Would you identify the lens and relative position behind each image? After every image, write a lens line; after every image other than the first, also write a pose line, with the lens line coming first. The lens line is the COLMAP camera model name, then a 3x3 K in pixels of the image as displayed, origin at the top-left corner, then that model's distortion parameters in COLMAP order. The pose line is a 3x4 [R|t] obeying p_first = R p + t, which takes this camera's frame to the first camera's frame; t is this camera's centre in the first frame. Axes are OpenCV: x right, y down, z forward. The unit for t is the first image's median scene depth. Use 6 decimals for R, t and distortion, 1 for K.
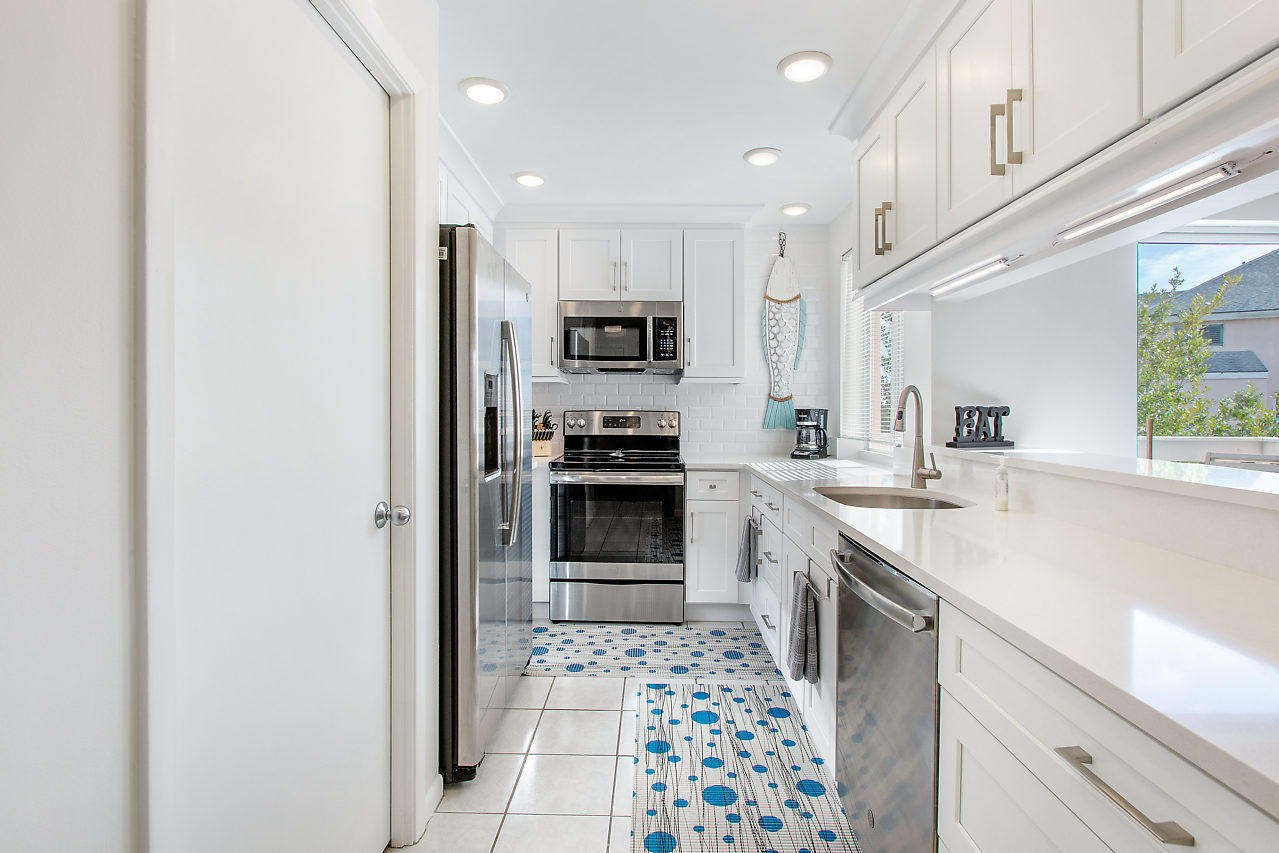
lens RADIAL K [[609.0, 0, 631.2], [0, 609.0, 411.2], [0, 0, 1]] dist [-0.008267, 0.000095]
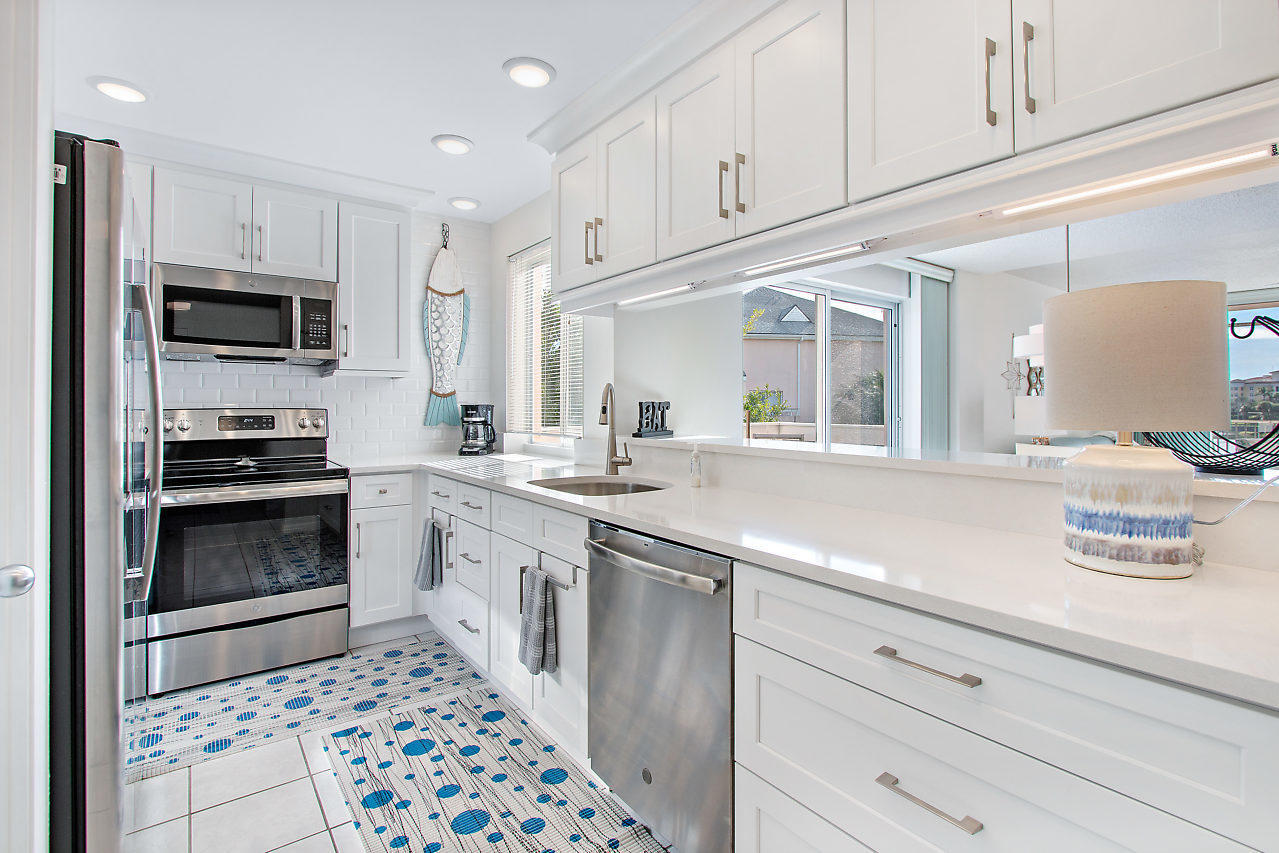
lens RADIAL K [[609.0, 0, 652.8], [0, 609.0, 392.8], [0, 0, 1]] dist [-0.008267, 0.000095]
pose [[0.780991, 0.006006, 0.624513, -0.115573], [0.008128, 0.999771, -0.019779, -0.001315], [-0.624489, 0.020523, 0.780764, 0.045764]]
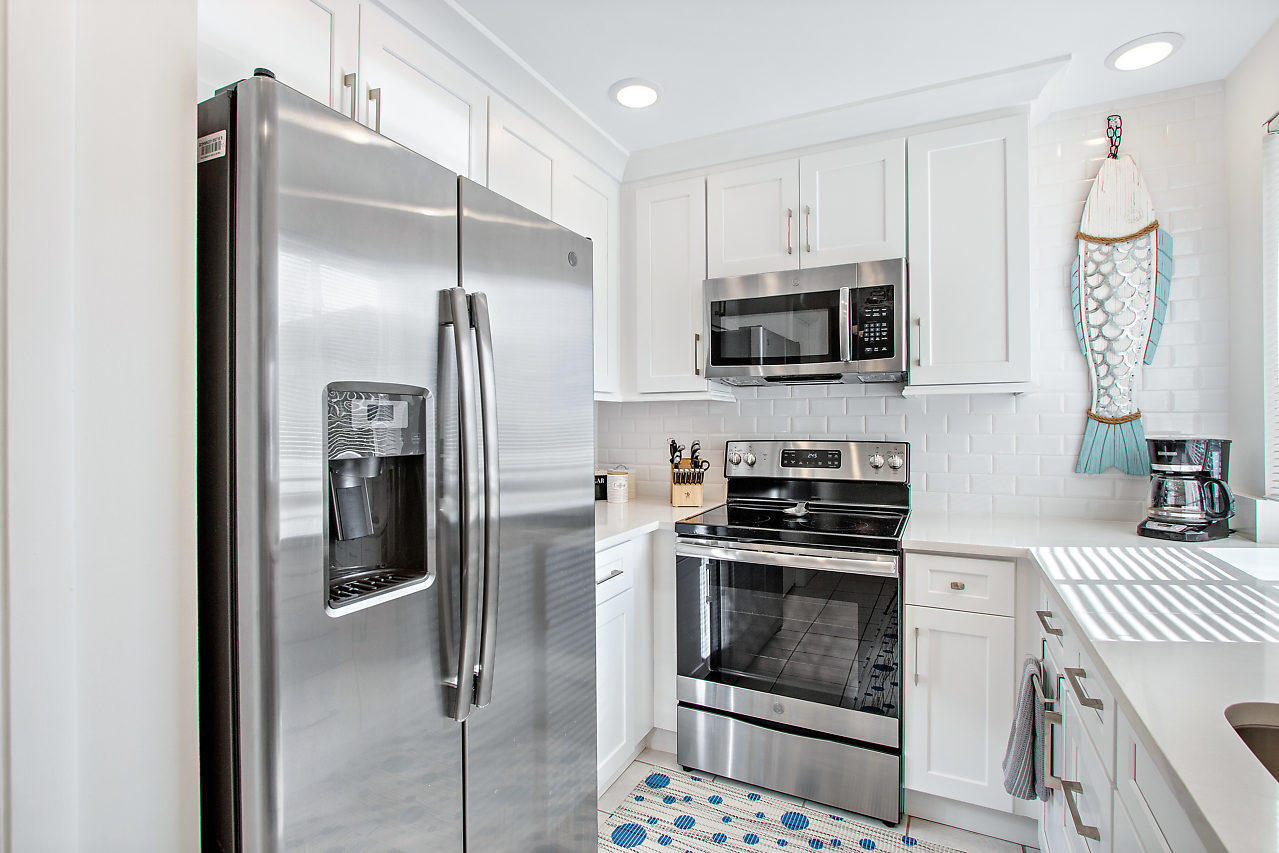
lens RADIAL K [[609.0, 0, 631.2], [0, 609.0, 425.4], [0, 0, 1]] dist [-0.008267, 0.000095]
pose [[0.903586, -0.009086, -0.428309, 0.103574], [0.007890, 0.999958, -0.004567, -0.018354], [0.428333, 0.000747, 0.903621, 0.386186]]
